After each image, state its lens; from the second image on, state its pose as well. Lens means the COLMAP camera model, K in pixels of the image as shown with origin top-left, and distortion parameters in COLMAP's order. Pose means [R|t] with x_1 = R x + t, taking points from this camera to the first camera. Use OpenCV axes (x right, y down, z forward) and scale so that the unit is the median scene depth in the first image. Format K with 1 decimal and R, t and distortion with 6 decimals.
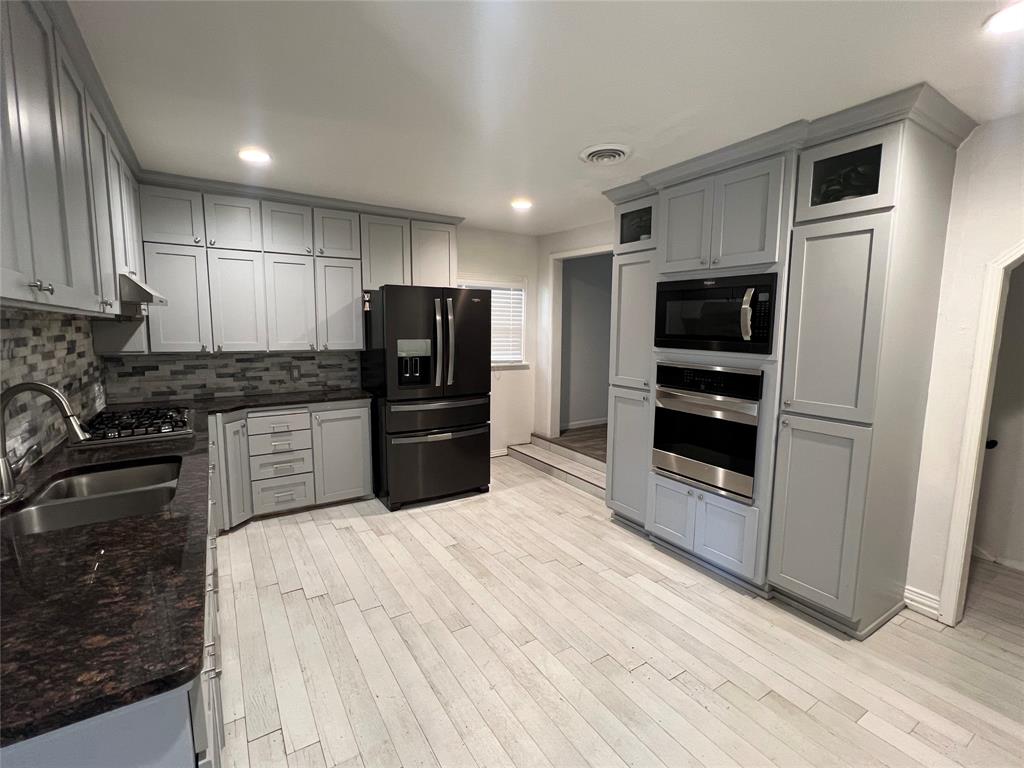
lens RADIAL K [[471.2, 0, 508.3], [0, 471.2, 382.1], [0, 0, 1]] dist [0.001589, -0.001455]
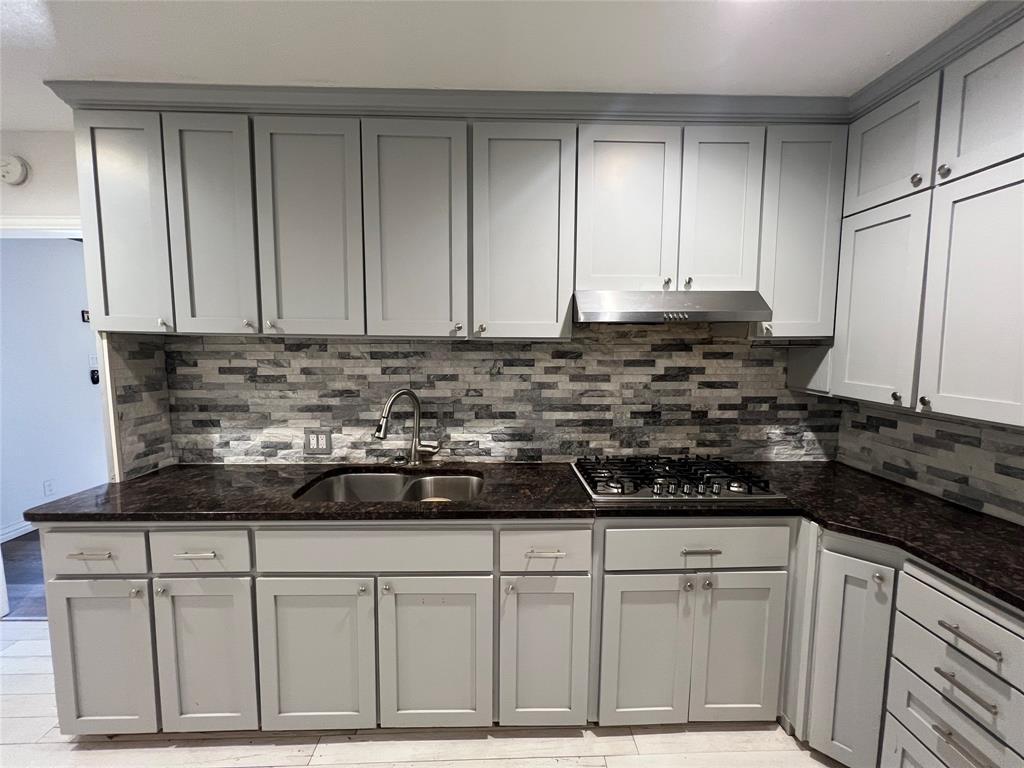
lens RADIAL K [[413.1, 0, 506.0], [0, 413.1, 381.9], [0, 0, 1]] dist [-0.002623, 0.001080]
pose [[-0.514413, 0.072032, -0.854512, -0.064324], [-0.110527, 0.982585, 0.149364, -0.116372], [0.850390, 0.171281, -0.497493, 0.915449]]
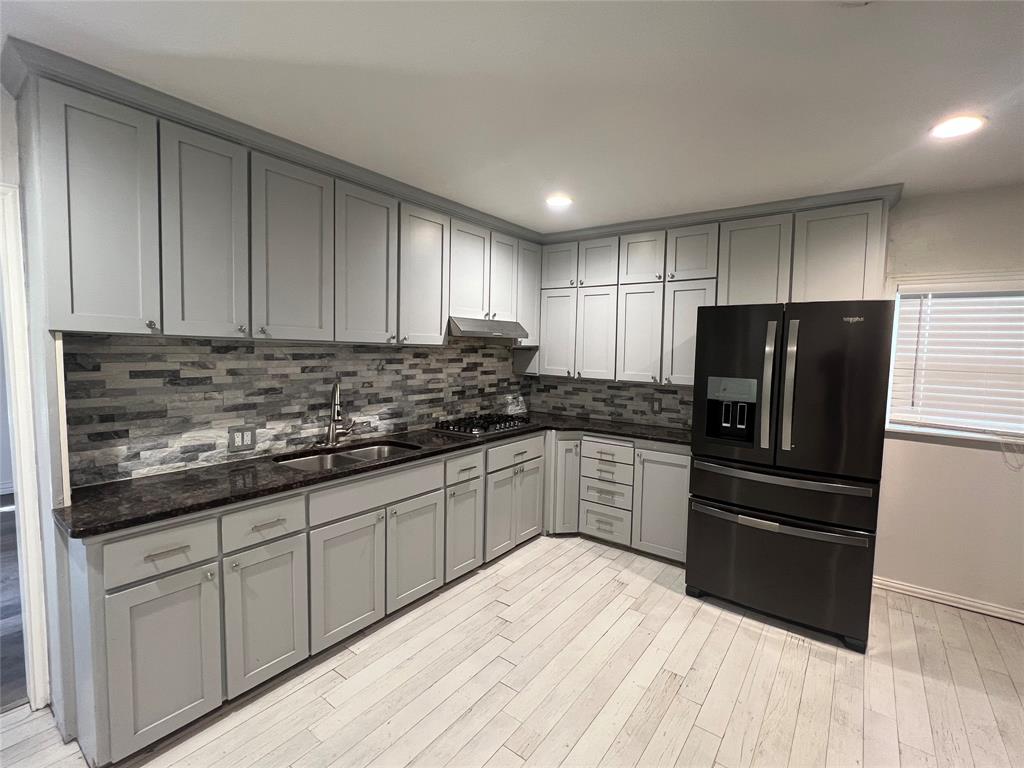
lens RADIAL K [[471.2, 0, 510.4], [0, 471.2, 381.5], [0, 0, 1]] dist [0.001589, -0.001455]
pose [[0.348713, 0.069249, -0.934668, 0.418515], [-0.131229, 0.991050, 0.024467, -0.066207], [0.927997, 0.114123, 0.354680, 0.483089]]
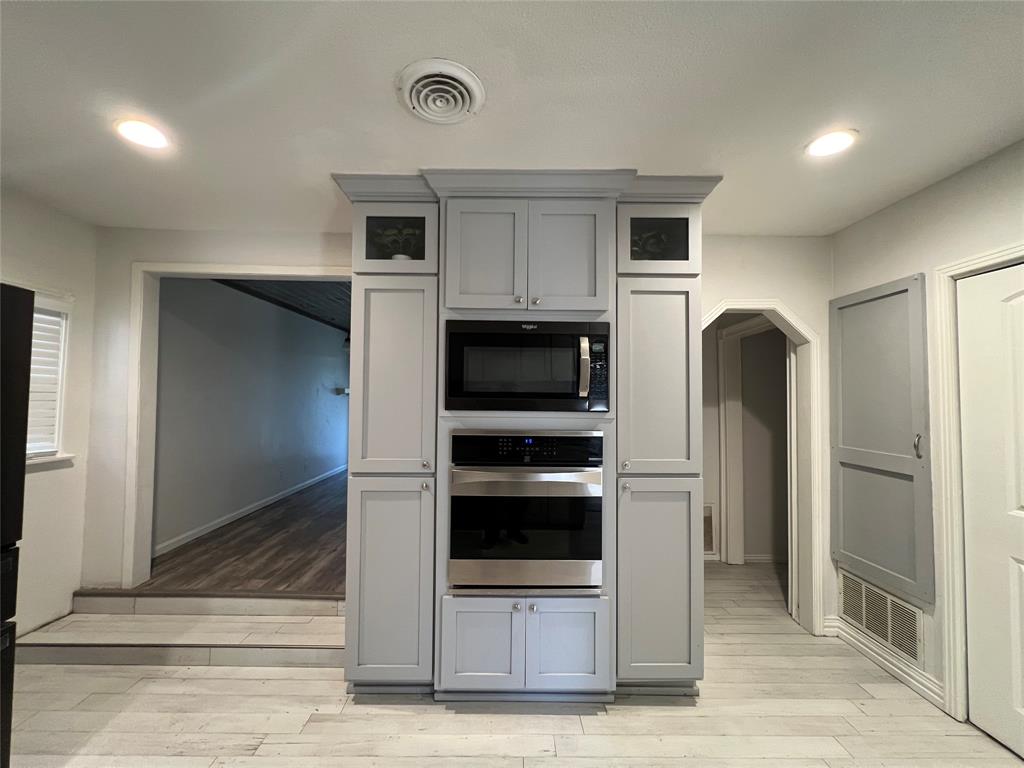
lens RADIAL K [[413.1, 0, 509.4], [0, 413.1, 381.2], [0, 0, 1]] dist [-0.002623, 0.001080]
pose [[0.522467, 0.026166, 0.852258, -0.157944], [0.102698, 0.990321, -0.093362, -0.048207], [-0.846452, 0.136304, 0.514723, 0.575239]]
